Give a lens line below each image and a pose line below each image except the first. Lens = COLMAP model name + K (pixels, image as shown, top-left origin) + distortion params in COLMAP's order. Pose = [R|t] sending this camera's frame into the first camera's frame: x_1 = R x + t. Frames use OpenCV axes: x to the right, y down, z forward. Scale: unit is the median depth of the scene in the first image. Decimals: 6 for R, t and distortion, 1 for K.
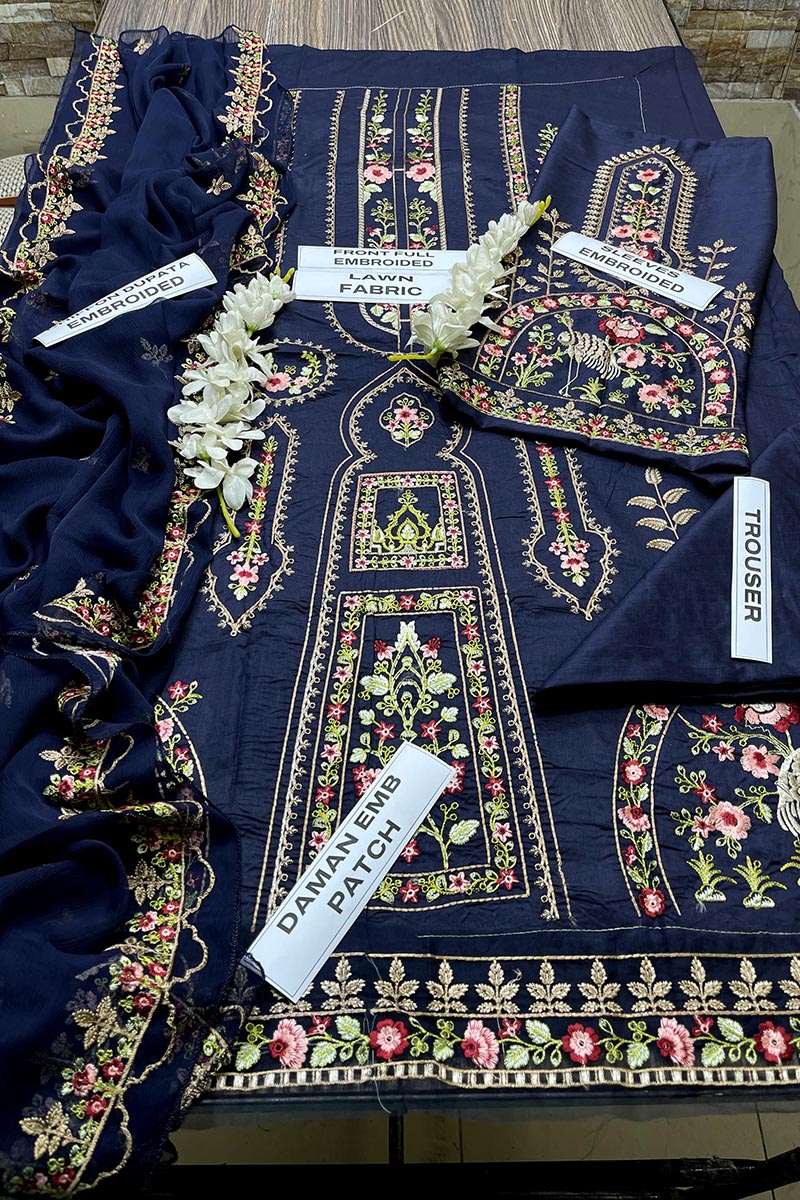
lens RADIAL K [[983.8, 0, 381.7], [0, 983.8, 599.3], [0, 0, 1]] dist [0.065802, -0.132000]
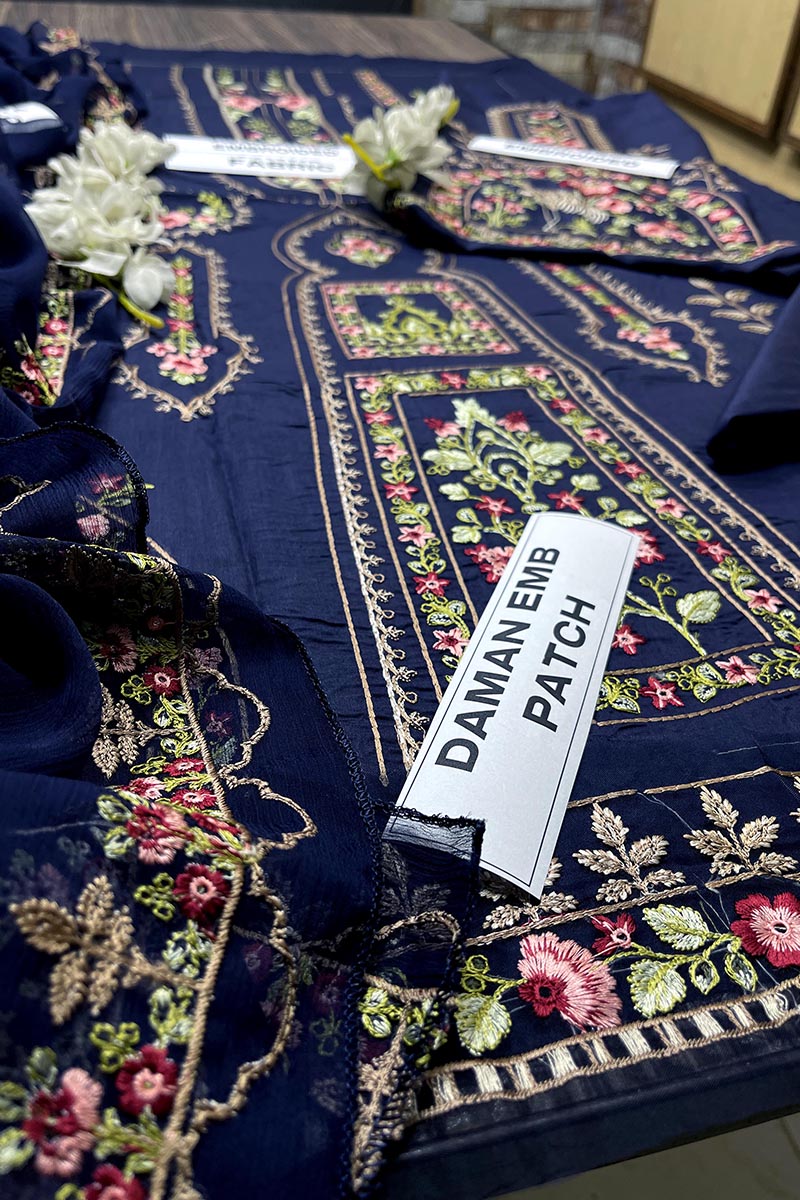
lens RADIAL K [[983.8, 0, 381.7], [0, 983.8, 599.3], [0, 0, 1]] dist [0.065802, -0.132000]
pose [[0.964553, -0.076326, 0.252610, -0.231055], [0.145923, 0.951858, -0.269581, 0.366685], [-0.219872, 0.296886, 0.929255, 0.555176]]
